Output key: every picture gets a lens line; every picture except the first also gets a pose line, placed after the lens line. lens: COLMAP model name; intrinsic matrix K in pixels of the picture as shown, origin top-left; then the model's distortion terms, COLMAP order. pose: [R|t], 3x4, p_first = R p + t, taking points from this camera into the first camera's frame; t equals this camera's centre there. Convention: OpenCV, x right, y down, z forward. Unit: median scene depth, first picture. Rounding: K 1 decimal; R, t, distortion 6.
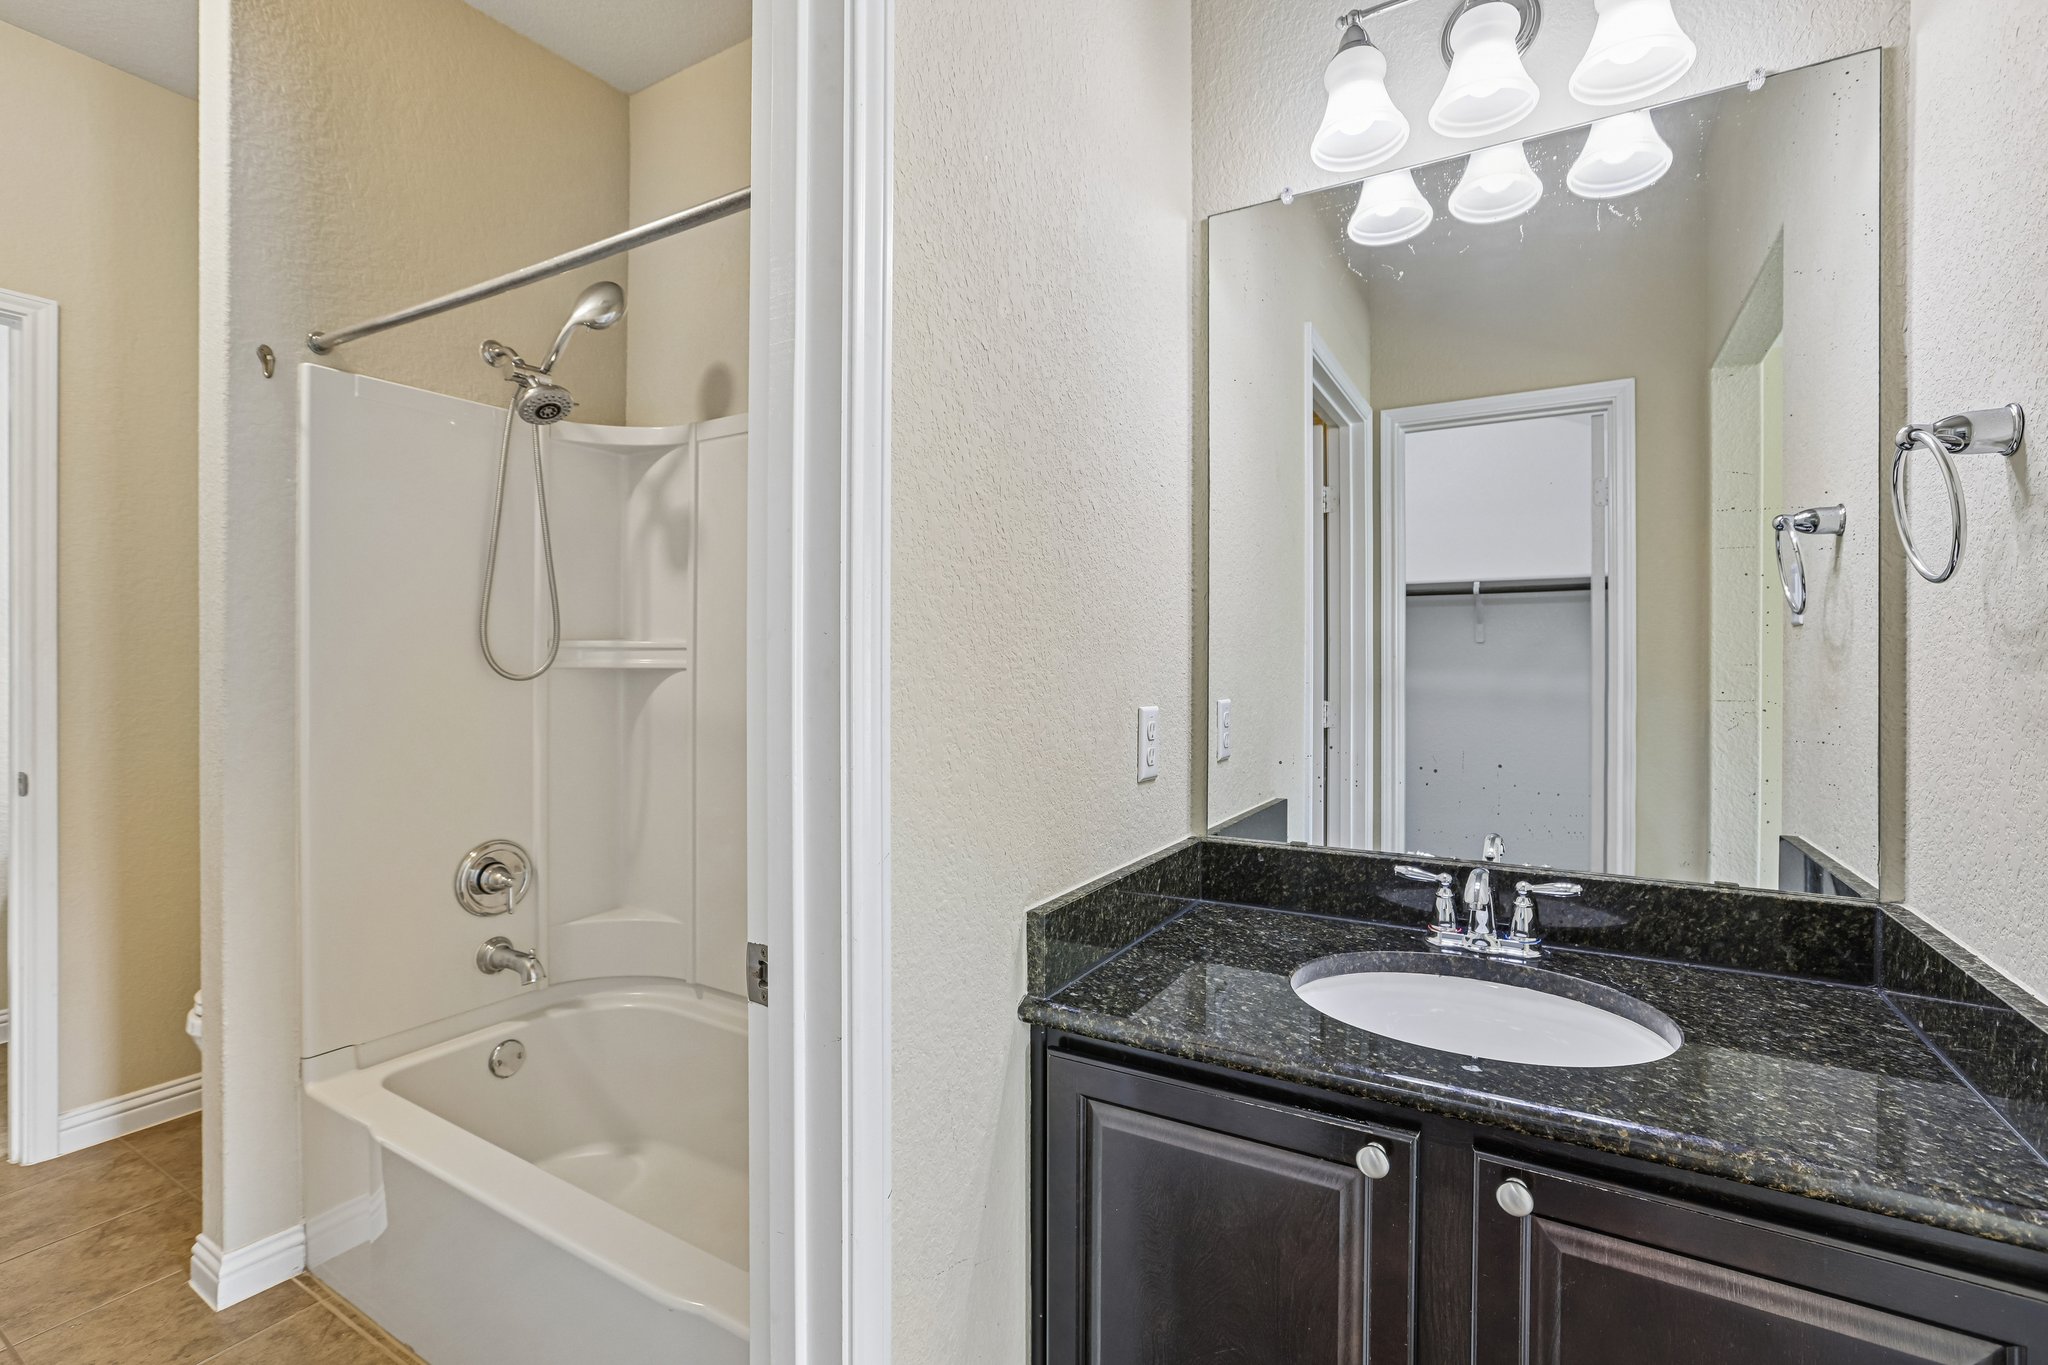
lens RADIAL K [[913.0, 0, 1014.1], [0, 913.0, 675.1], [0, 0, 1]] dist [-0.036992, 0.003881]
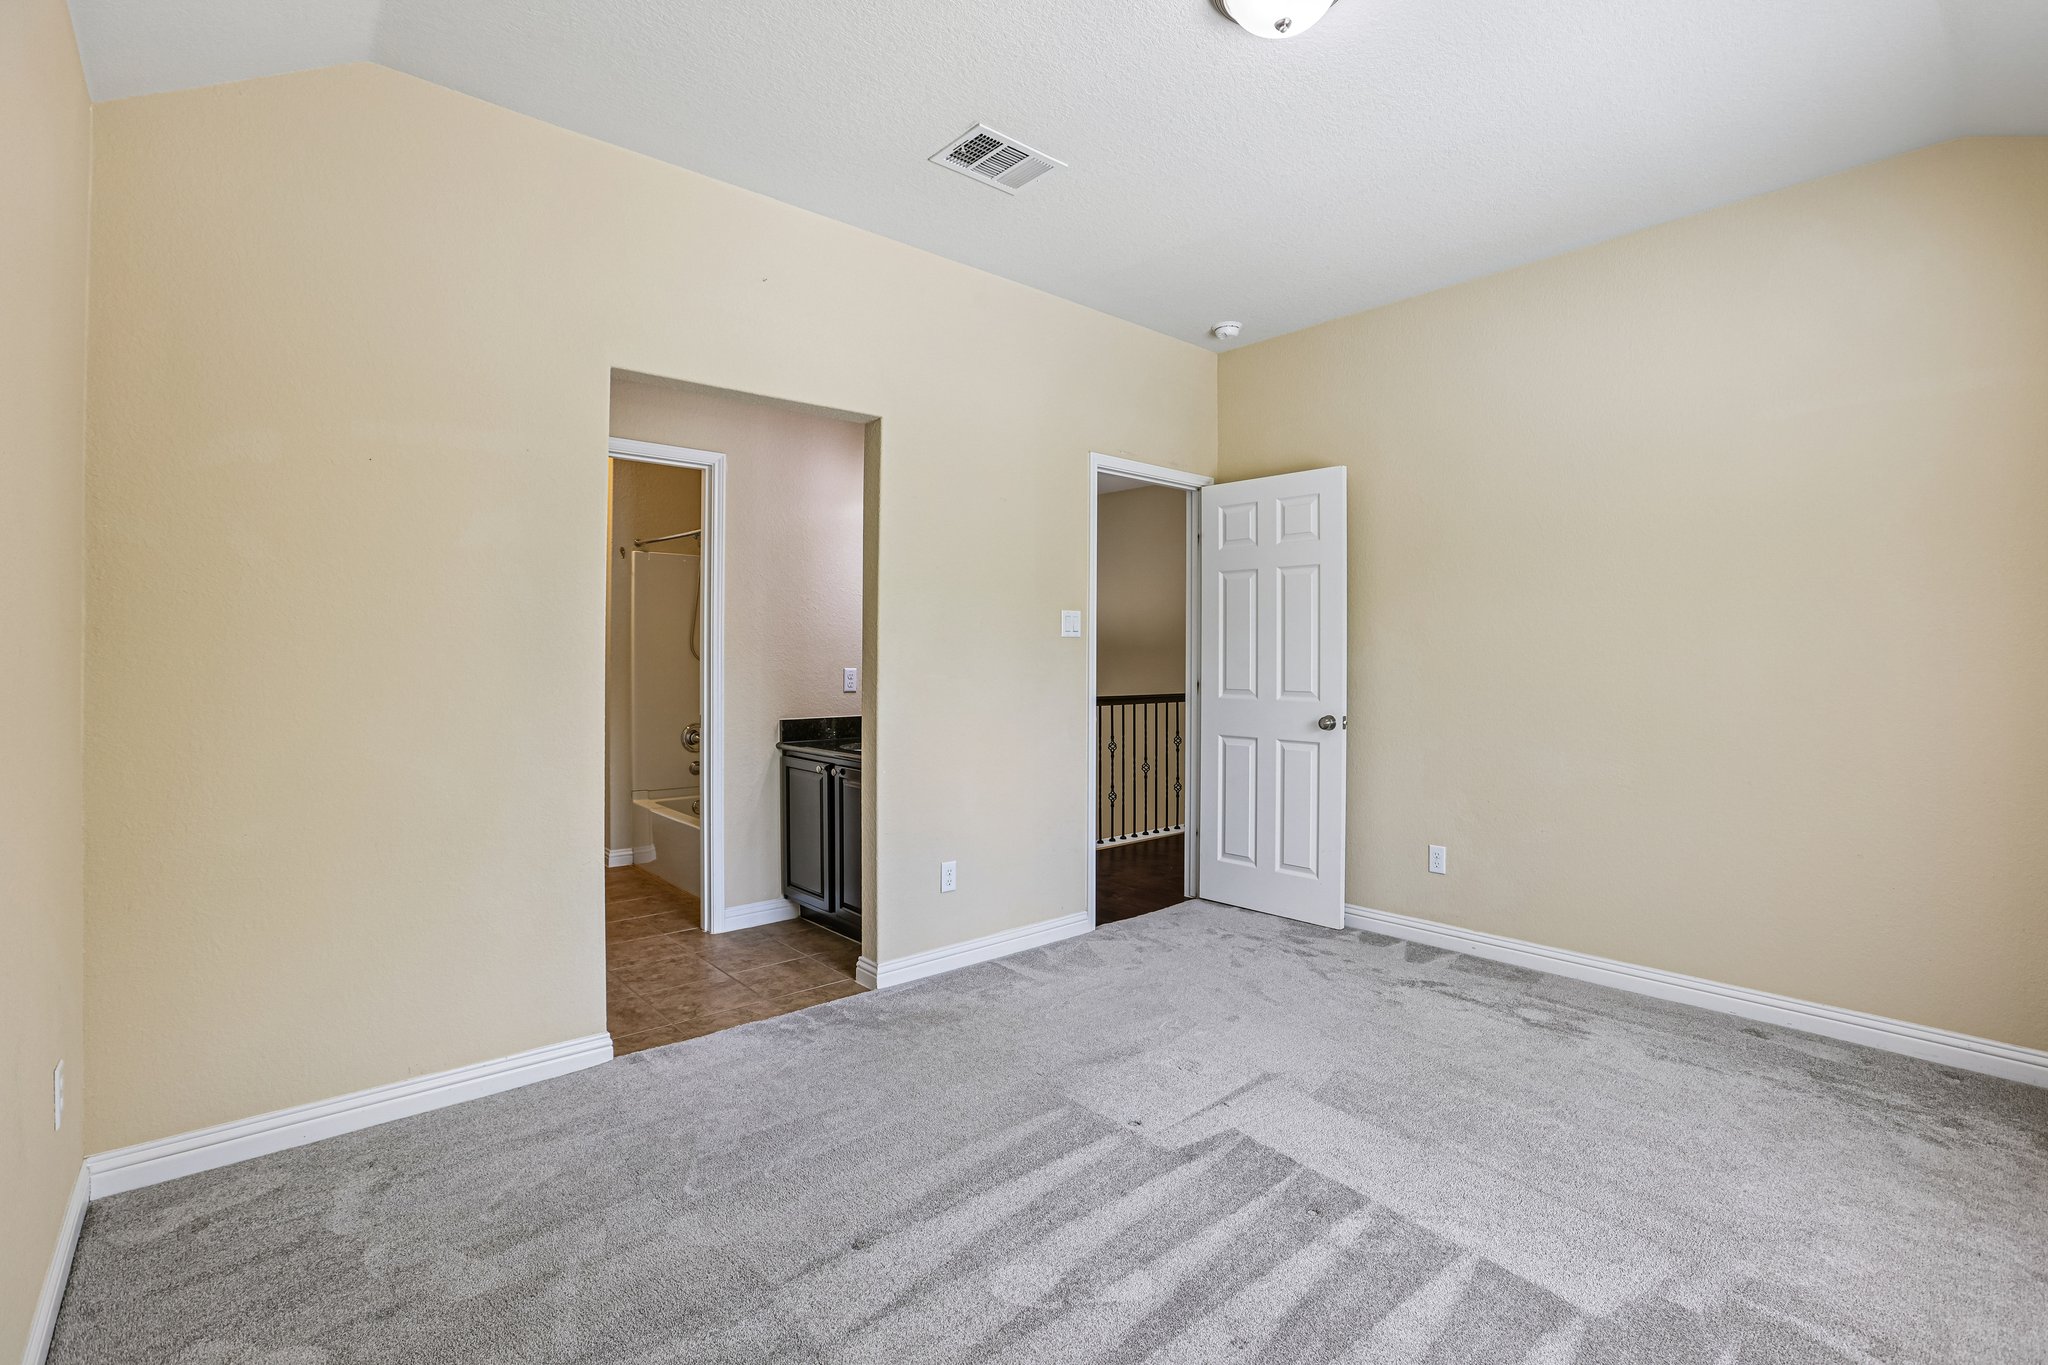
lens RADIAL K [[913.0, 0, 1016.9], [0, 913.0, 680.5], [0, 0, 1]] dist [-0.036992, 0.003881]
pose [[0.949492, 0.001330, -0.313787, 2.009421], [0.000165, 0.999989, 0.004740, 0.073254], [0.313790, -0.004553, 0.949481, -2.155815]]
